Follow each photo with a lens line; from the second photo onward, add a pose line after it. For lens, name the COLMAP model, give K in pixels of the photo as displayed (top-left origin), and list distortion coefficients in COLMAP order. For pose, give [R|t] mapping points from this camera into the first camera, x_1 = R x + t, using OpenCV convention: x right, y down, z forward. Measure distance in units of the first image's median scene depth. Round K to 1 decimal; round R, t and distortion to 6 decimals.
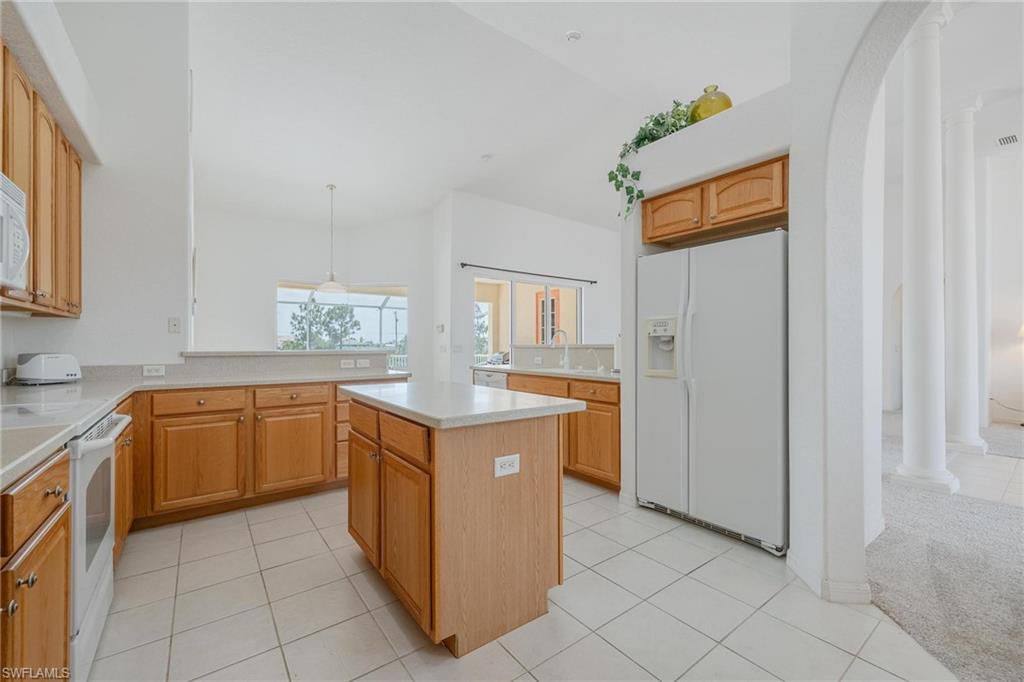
lens RADIAL K [[418.2, 0, 514.3], [0, 418.2, 344.3], [0, 0, 1]] dist [0.001890, 0.000097]
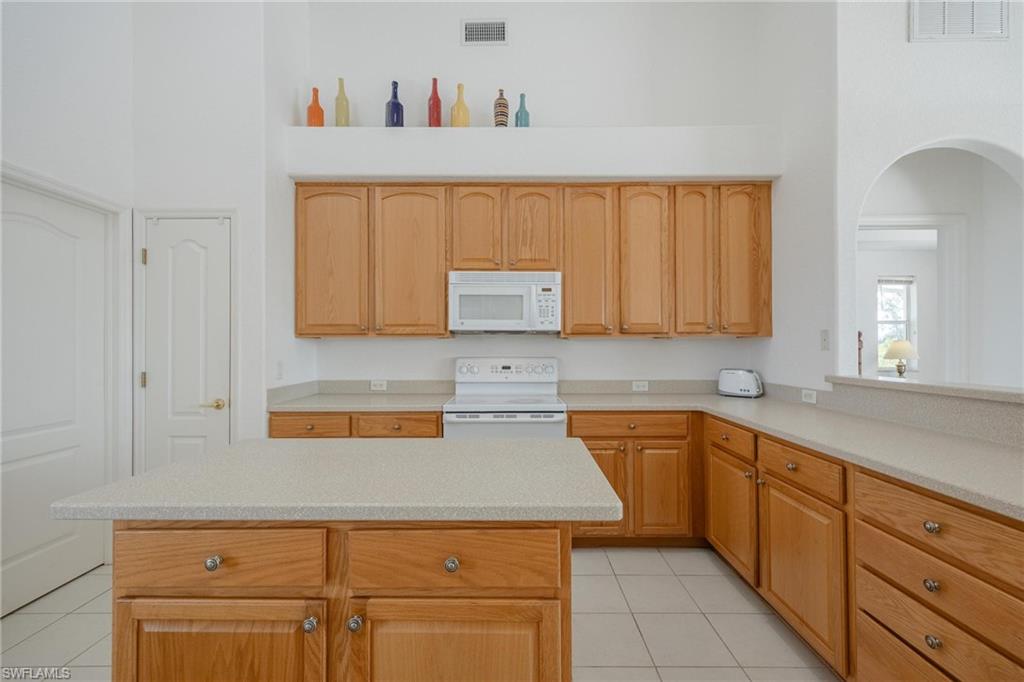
lens RADIAL K [[418.2, 0, 514.3], [0, 418.2, 344.3], [0, 0, 1]] dist [0.001890, 0.000097]
pose [[-0.608064, -0.002806, -0.793883, 0.145841], [0.004277, 0.999968, -0.006810, -0.037060], [0.793876, -0.007536, -0.608033, 1.078117]]
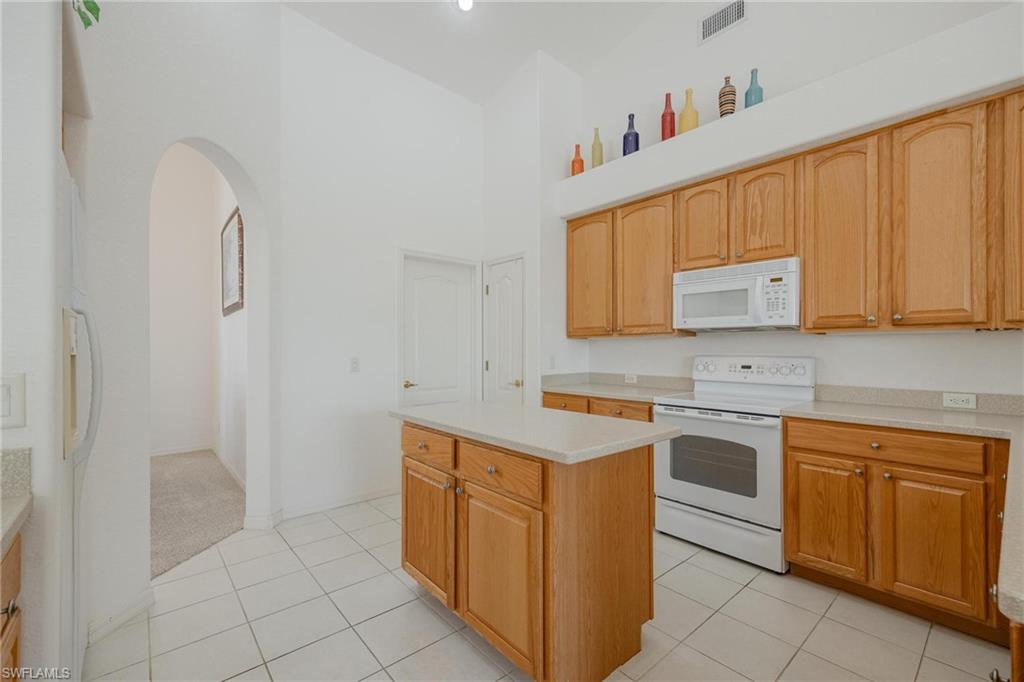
lens RADIAL K [[429.3, 0, 515.7], [0, 429.3, 348.1], [0, 0, 1]] dist [0.002546, 0.000310]
pose [[-0.997386, -0.000382, -0.072262, -0.066287], [-0.000019, 0.999987, -0.005025, -0.024829], [0.072263, -0.005011, -0.997373, 1.388157]]
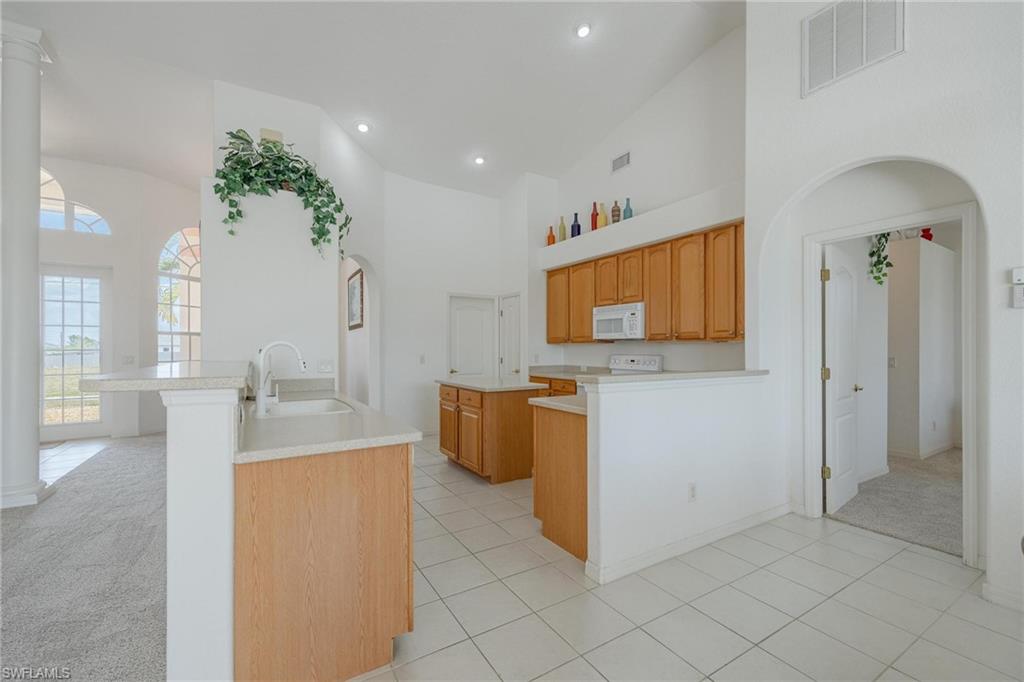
lens RADIAL K [[421.0, 0, 516.7], [0, 421.0, 345.1], [0, 0, 1]] dist [0.003329, 0.000259]
pose [[-0.995855, 0.001434, 0.090948, -0.360713], [0.000433, 0.999939, -0.011016, -0.031998], [-0.090959, -0.010931, -0.995795, 2.198654]]
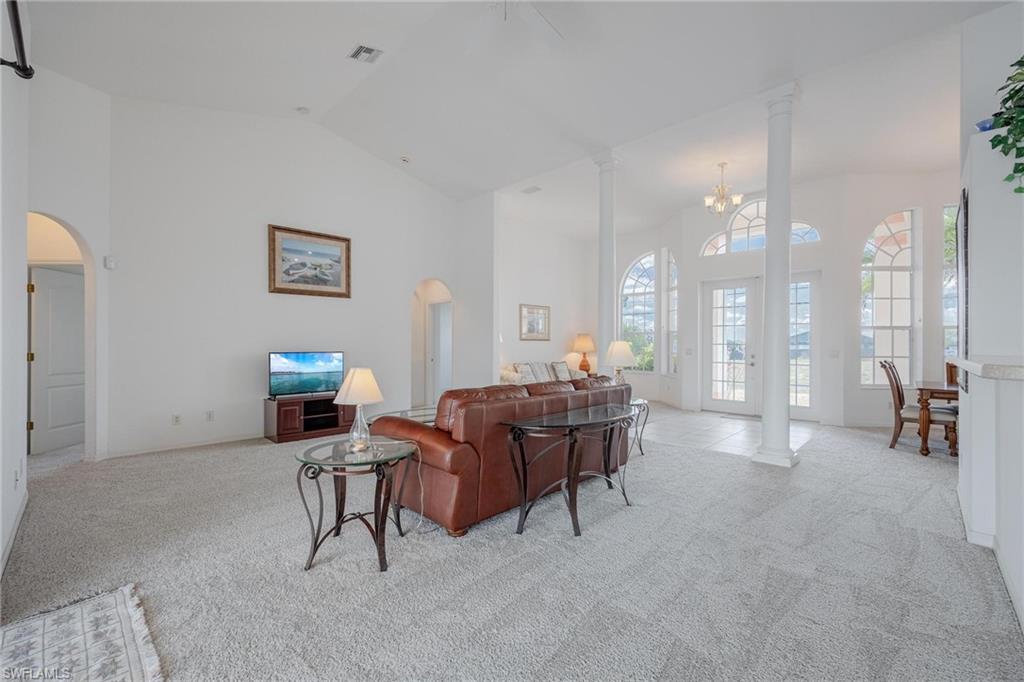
lens RADIAL K [[421.0, 0, 516.7], [0, 421.0, 345.1], [0, 0, 1]] dist [0.003329, 0.000259]
pose [[-0.157561, -0.002961, 0.987505, -0.201373], [-0.007376, 0.999971, 0.001821, -0.020254], [-0.987482, -0.006996, -0.157579, 2.307450]]
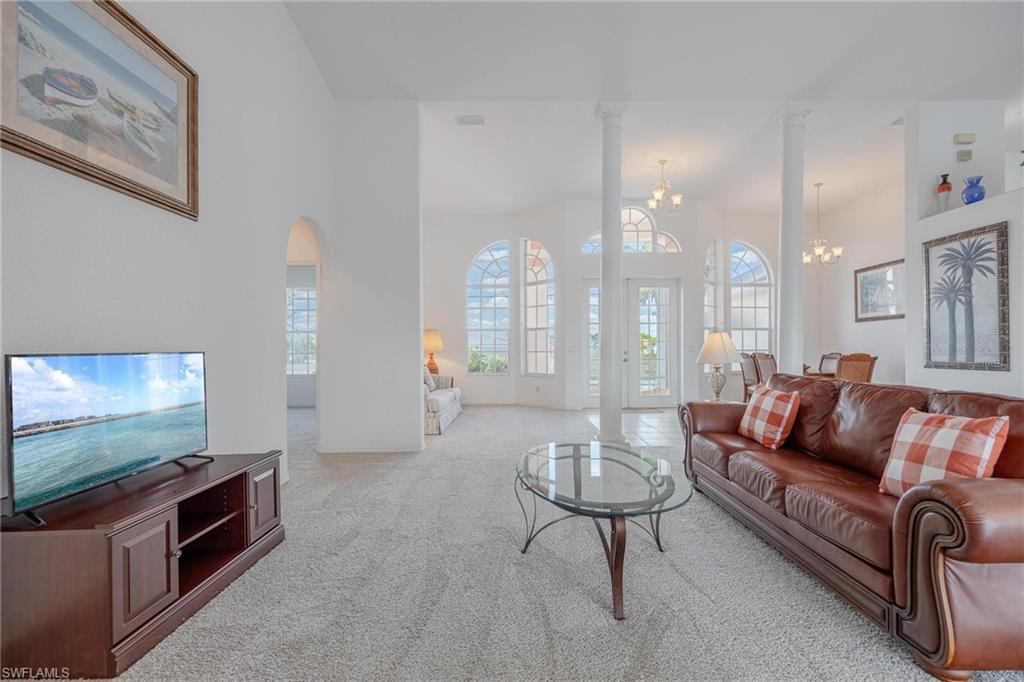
lens RADIAL K [[426.4, 0, 515.9], [0, 426.4, 347.9], [0, 0, 1]] dist [-0.000969, 0.000077]
pose [[-0.798113, -0.000064, 0.602507, 0.987142], [-0.001509, 0.999997, -0.001892, 0.016353], [-0.602506, -0.002419, -0.798111, 3.109922]]
